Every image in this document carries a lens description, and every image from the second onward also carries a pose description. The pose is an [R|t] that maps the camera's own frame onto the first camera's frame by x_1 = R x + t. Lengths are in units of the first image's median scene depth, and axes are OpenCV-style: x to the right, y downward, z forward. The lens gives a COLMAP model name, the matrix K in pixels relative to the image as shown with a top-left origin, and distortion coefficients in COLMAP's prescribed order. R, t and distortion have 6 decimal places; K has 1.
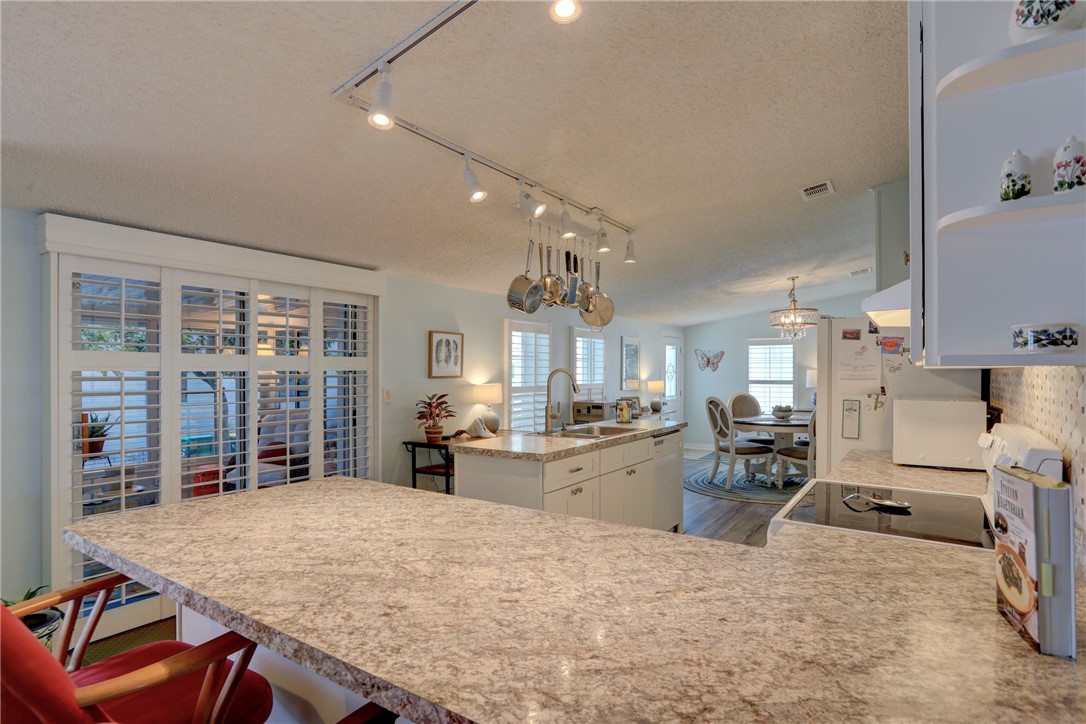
lens RADIAL K [[575.4, 0, 533.5], [0, 575.4, 369.4], [0, 0, 1]] dist [-0.014185, 0.000480]
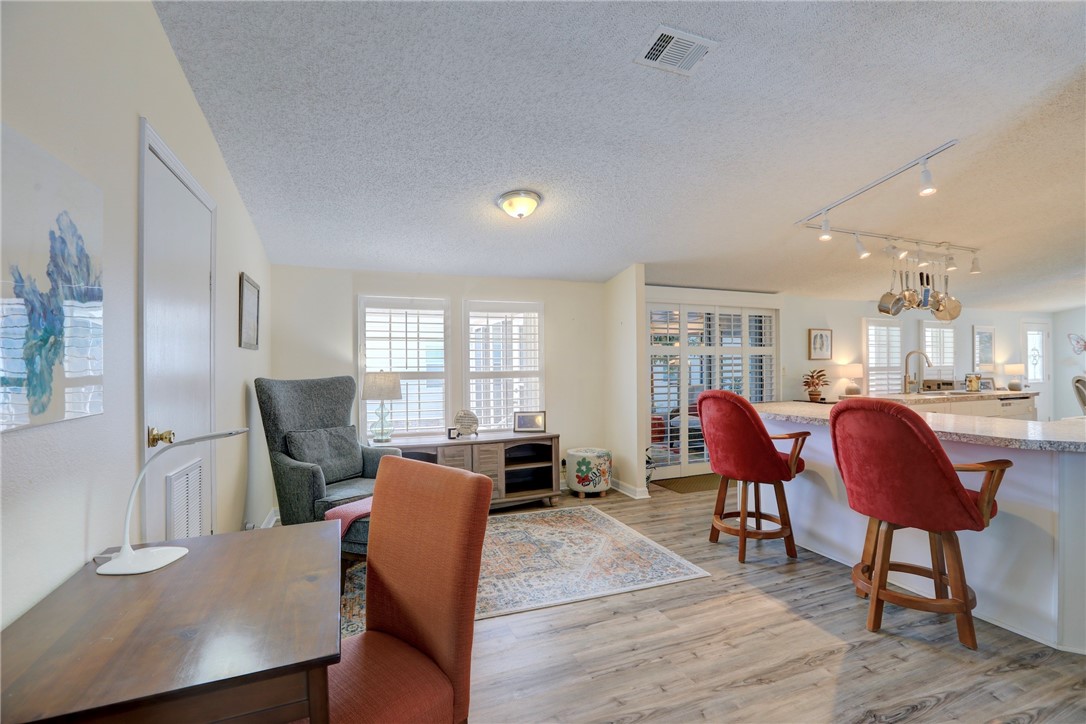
lens RADIAL K [[502.7, 0, 561.1], [0, 502.7, 360.6], [0, 0, 1]] dist [-0.009077, 0.006325]
pose [[0.855000, -0.014460, -0.518426, -0.061763], [0.011593, 0.999894, -0.008770, 0.023799], [0.518498, 0.001488, 0.855078, -0.539182]]
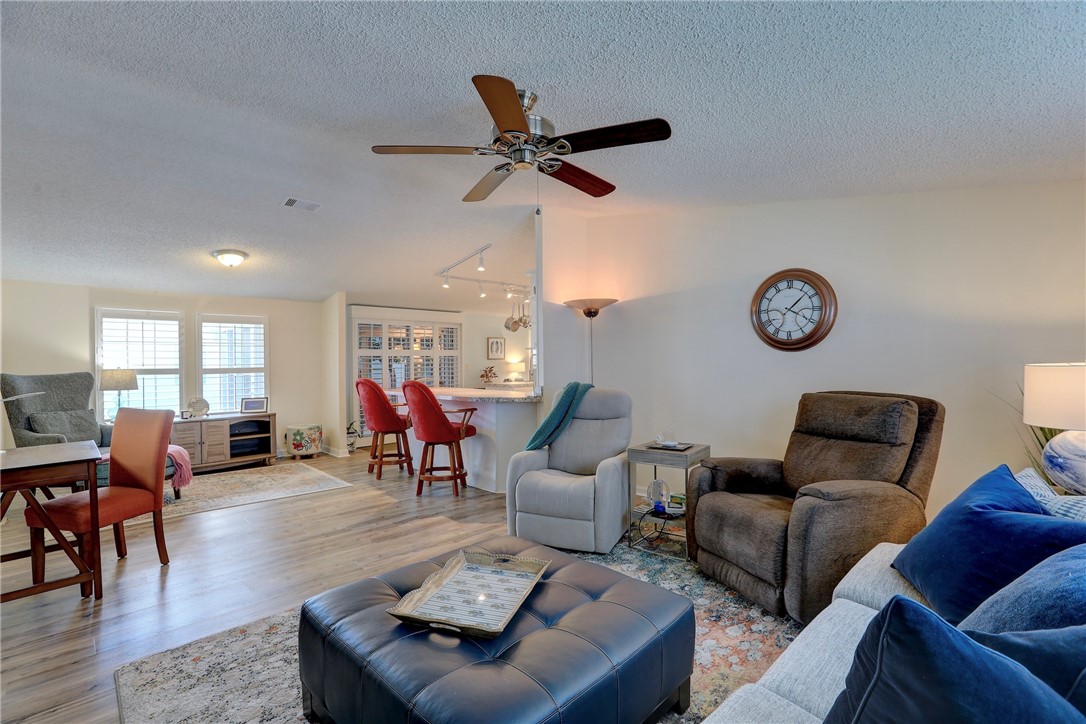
lens RADIAL K [[502.7, 0, 542.9], [0, 502.7, 360.3], [0, 0, 1]] dist [-0.009077, 0.006325]
pose [[0.982271, -0.010142, -0.187192, 0.429878], [0.010490, 0.999945, 0.000867, 0.022085], [0.187173, -0.002815, 0.982323, -0.933476]]
